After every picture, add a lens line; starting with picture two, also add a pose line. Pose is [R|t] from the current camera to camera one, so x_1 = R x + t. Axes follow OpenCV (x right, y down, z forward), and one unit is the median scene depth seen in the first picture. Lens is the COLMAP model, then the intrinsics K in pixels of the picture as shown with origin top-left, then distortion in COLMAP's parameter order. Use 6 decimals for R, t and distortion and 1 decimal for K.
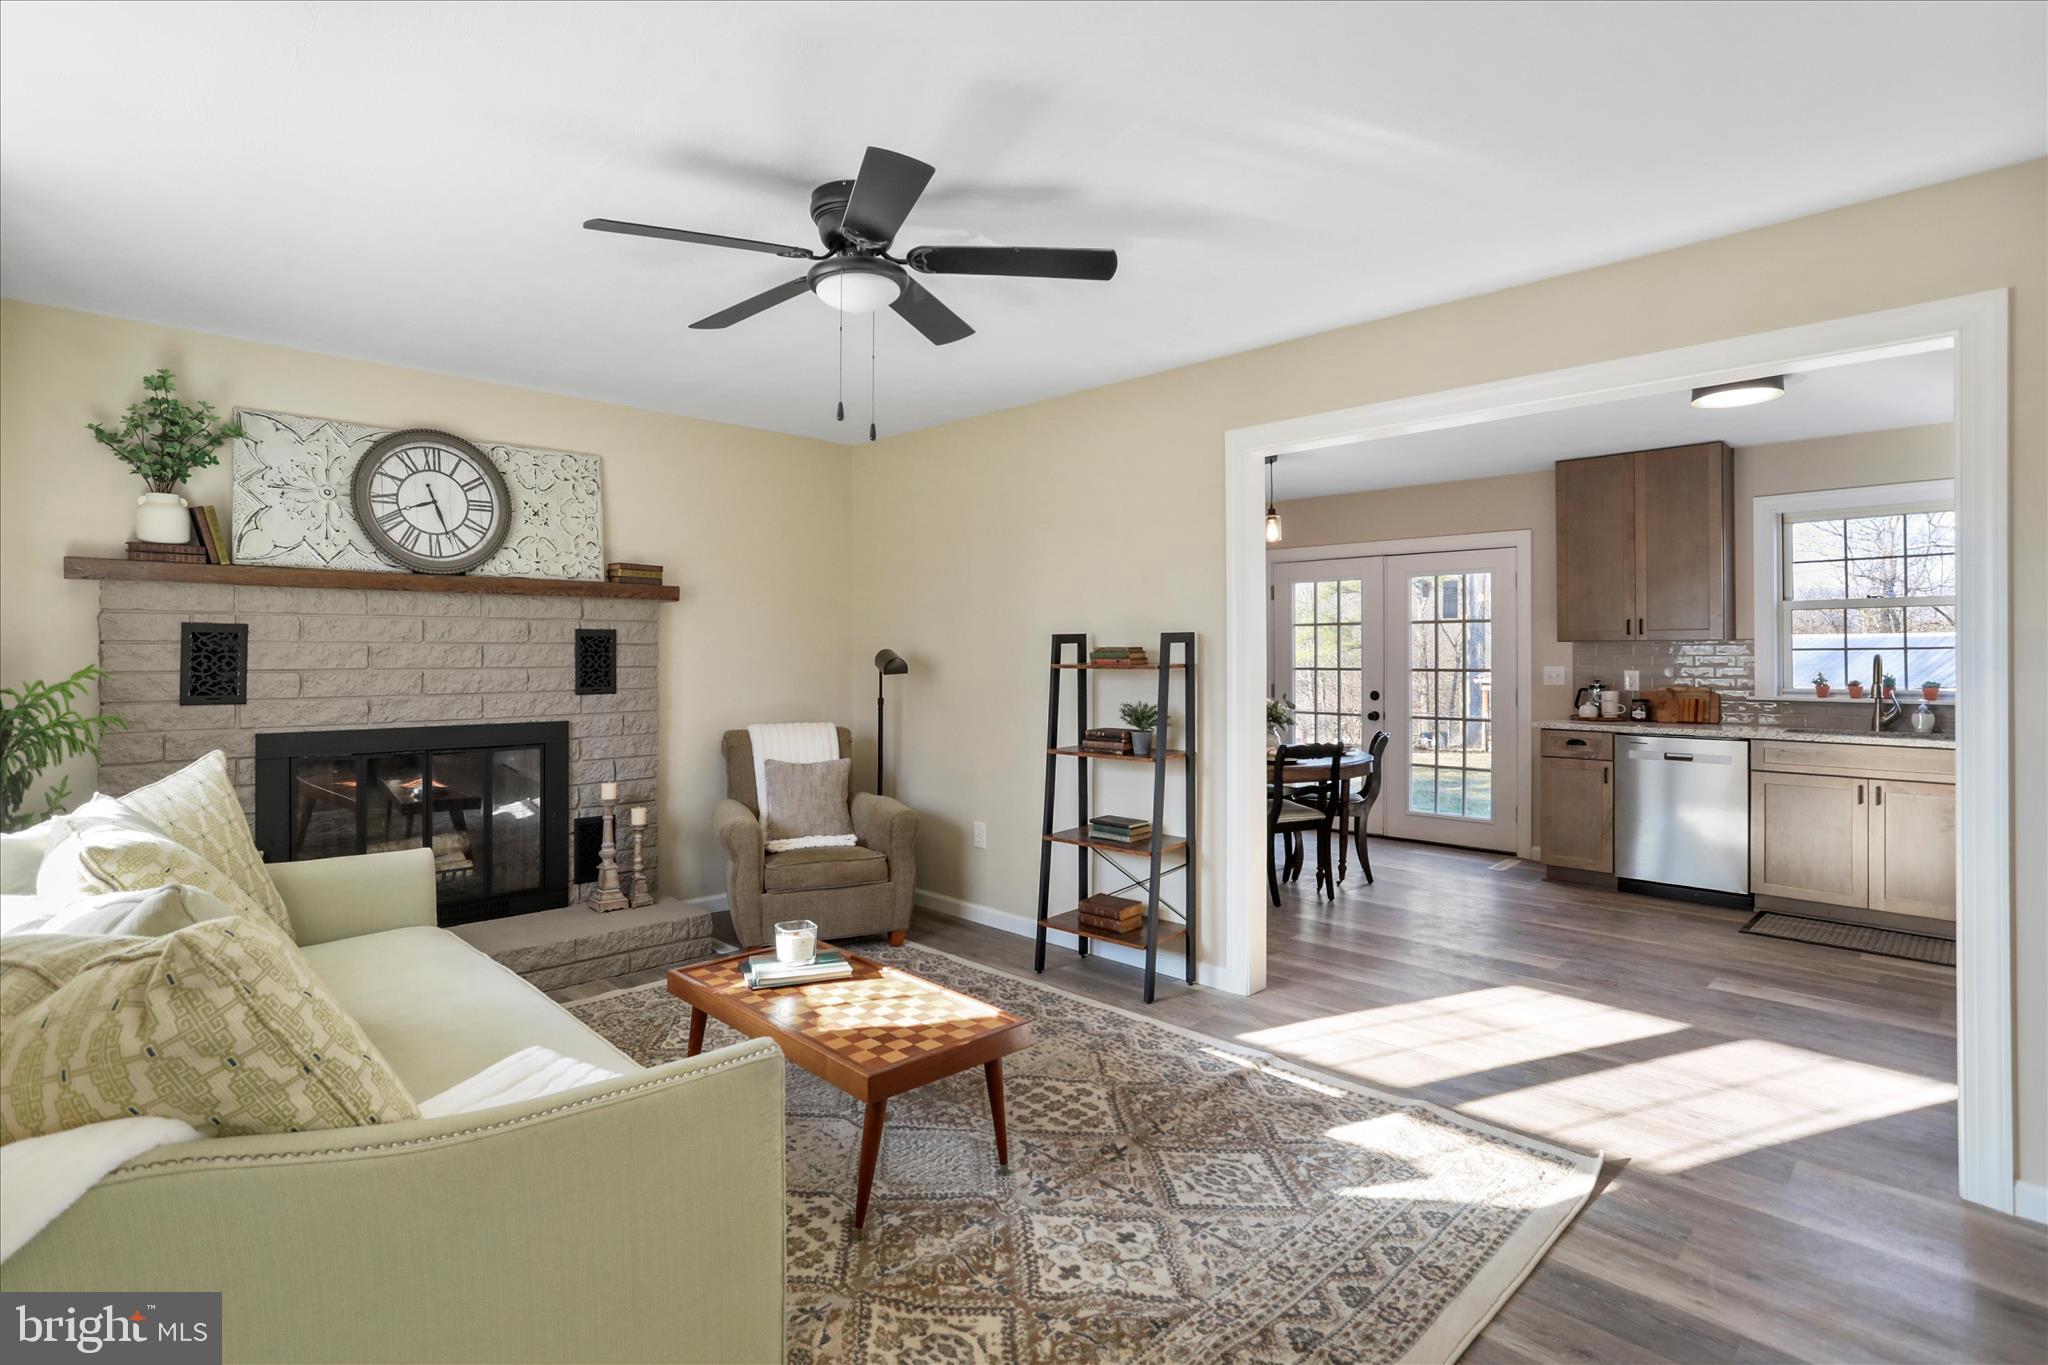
lens RADIAL K [[1008.6, 0, 993.3], [0, 1008.6, 640.6], [0, 0, 1]] dist [-0.036942, 0.009057]
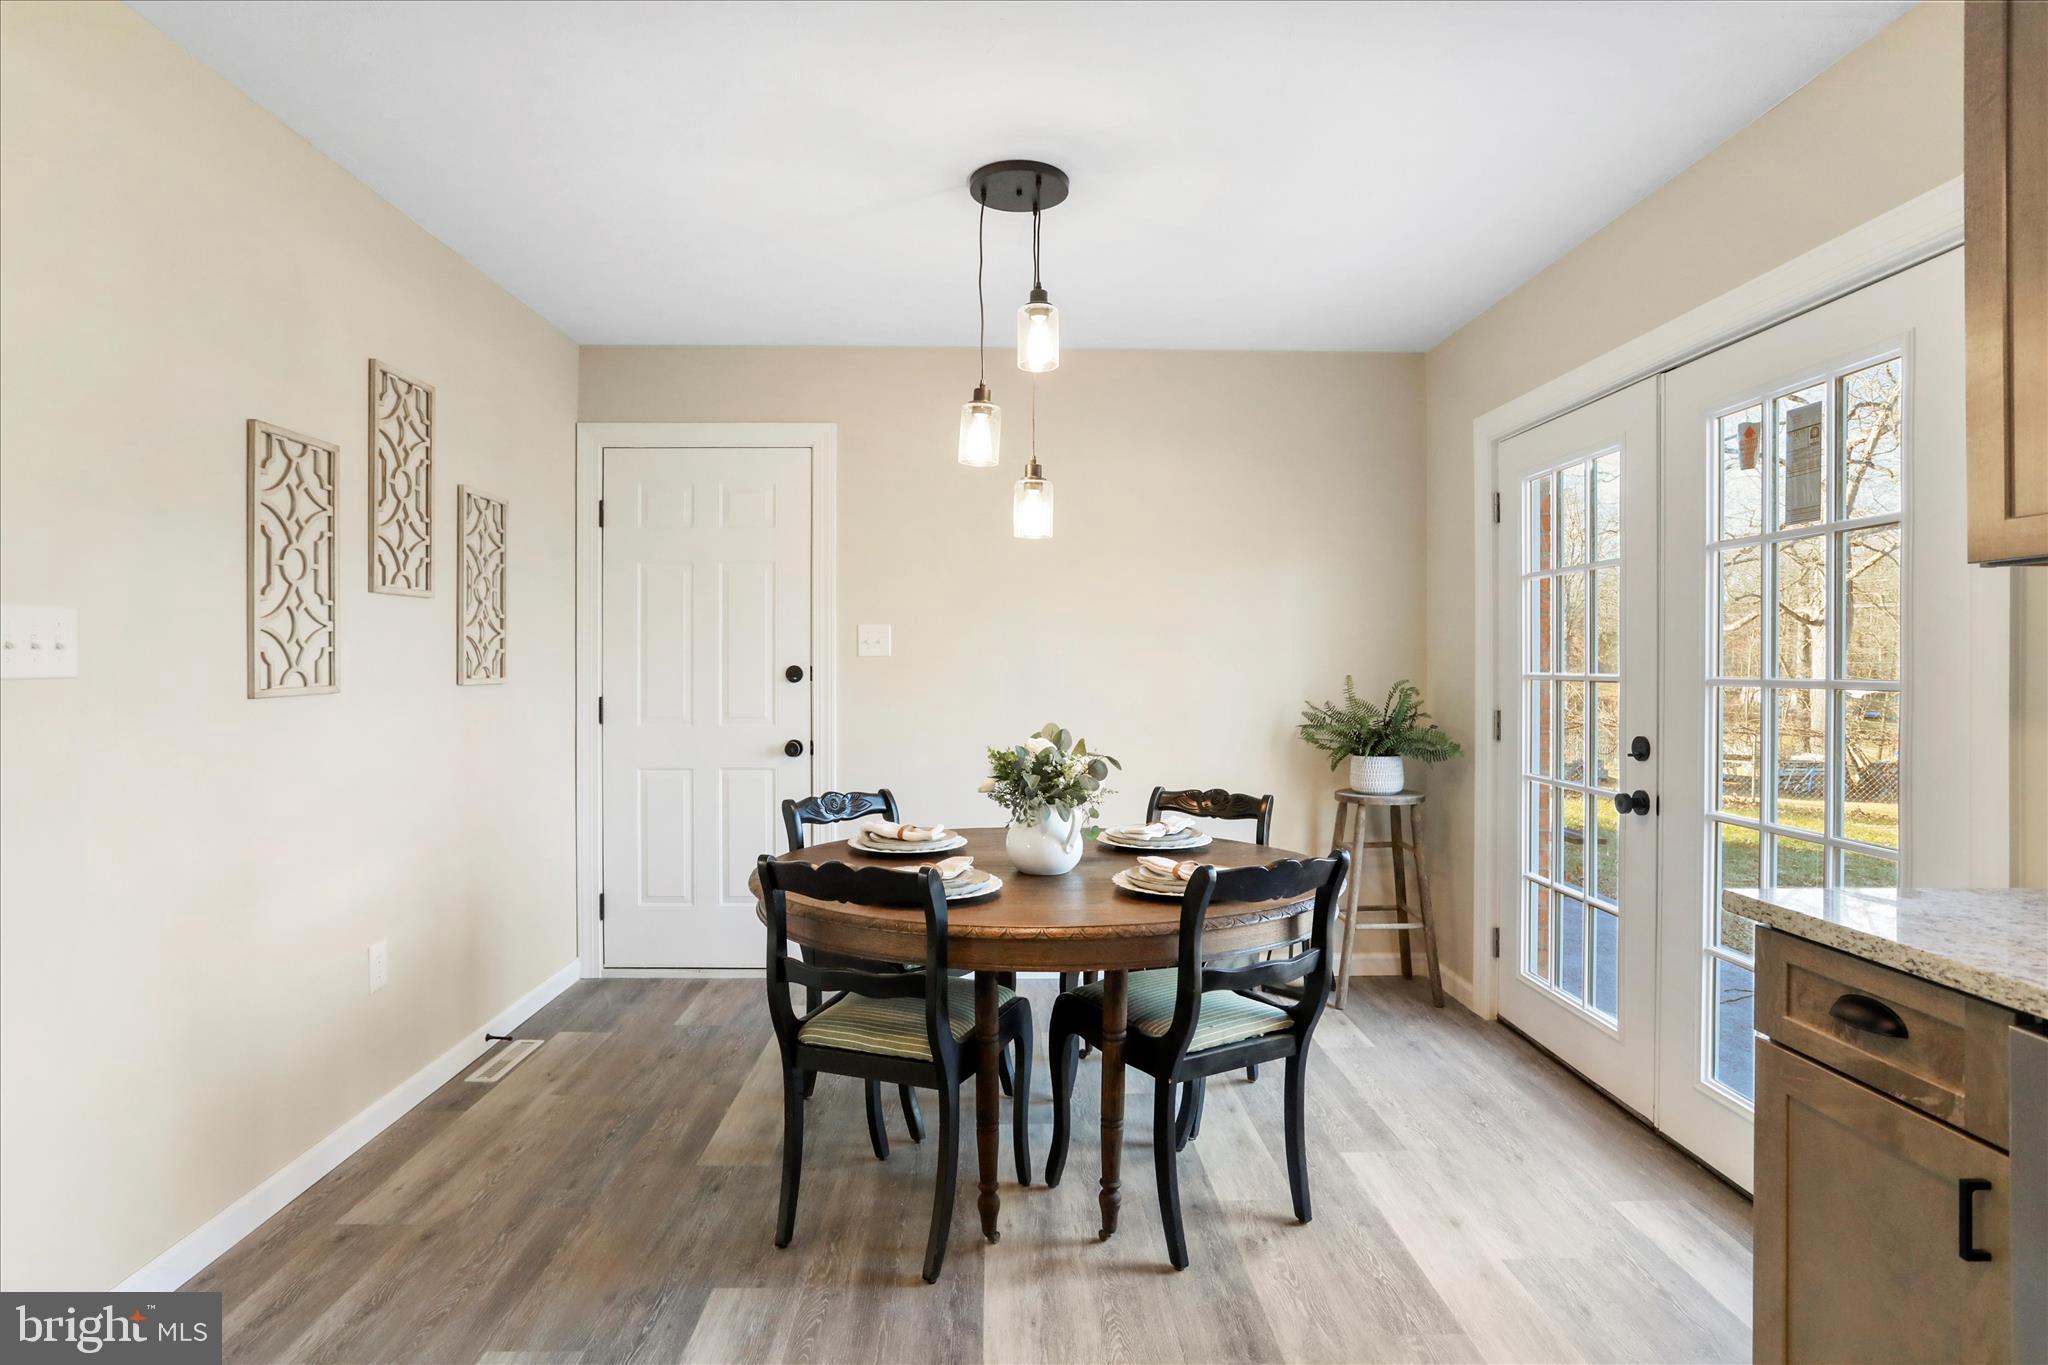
lens RADIAL K [[1057.4, 0, 1015.7], [0, 1057.4, 666.1], [0, 0, 1]] dist [-0.000184, 0.000290]
pose [[0.753354, 0.007425, -0.657573, 0.580119], [0.003440, 0.999878, 0.015231, 0.020862], [0.657606, -0.013737, 0.753237, 0.682754]]
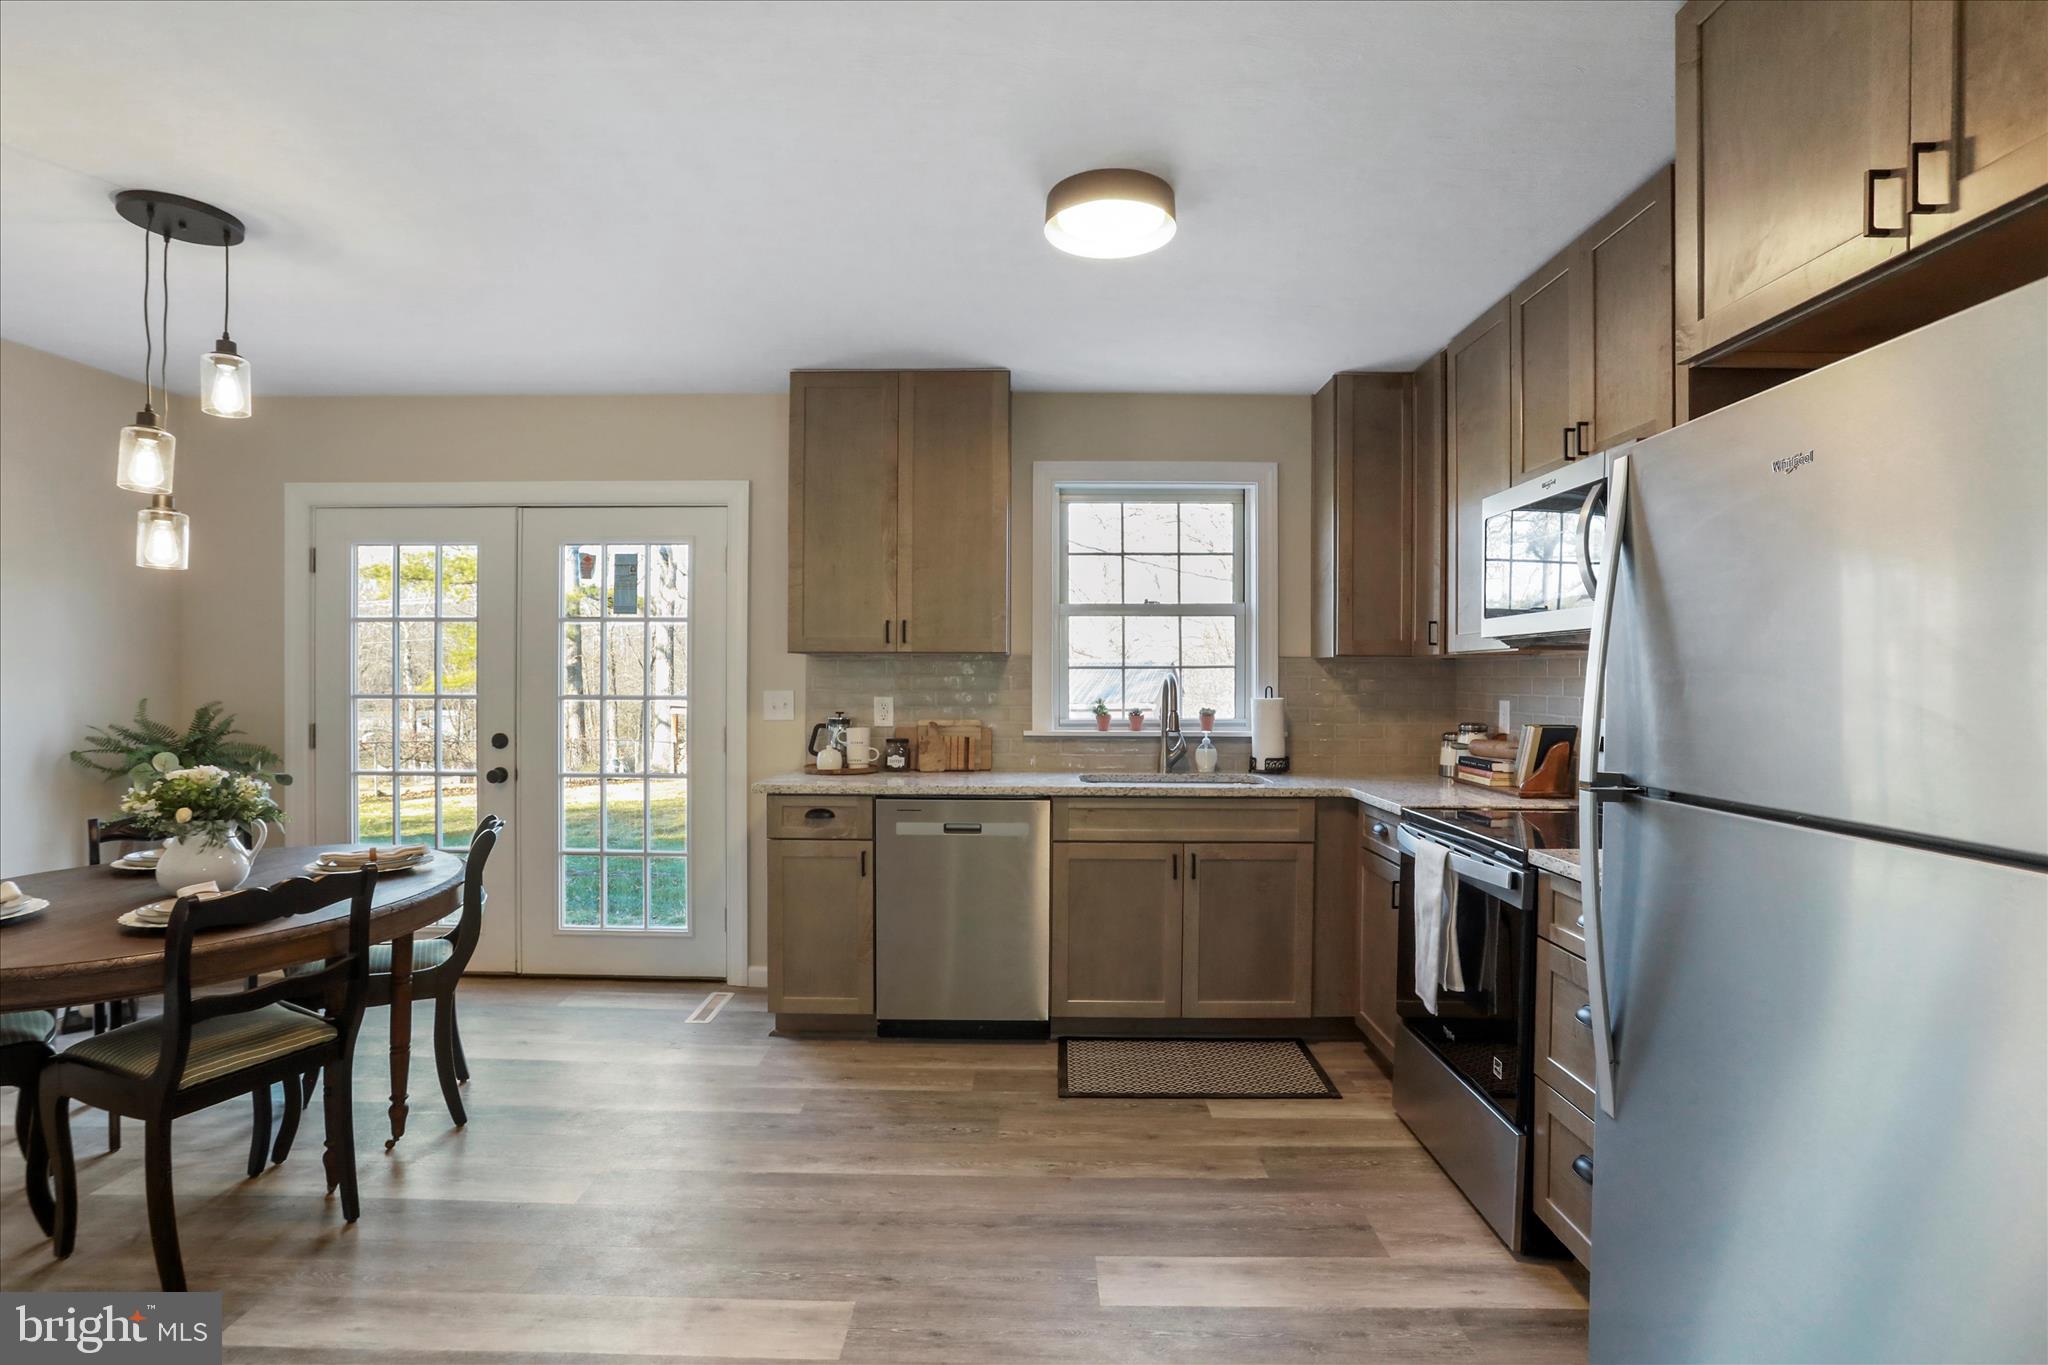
lens RADIAL K [[1008.6, 0, 1028.5], [0, 1008.6, 680.6], [0, 0, 1]] dist [-0.036942, 0.009057]
pose [[0.695478, 0.002102, 0.718545, 0.216387], [-0.013724, 0.999852, 0.010358, 0.010628], [-0.718417, -0.017065, 0.695404, 0.456346]]
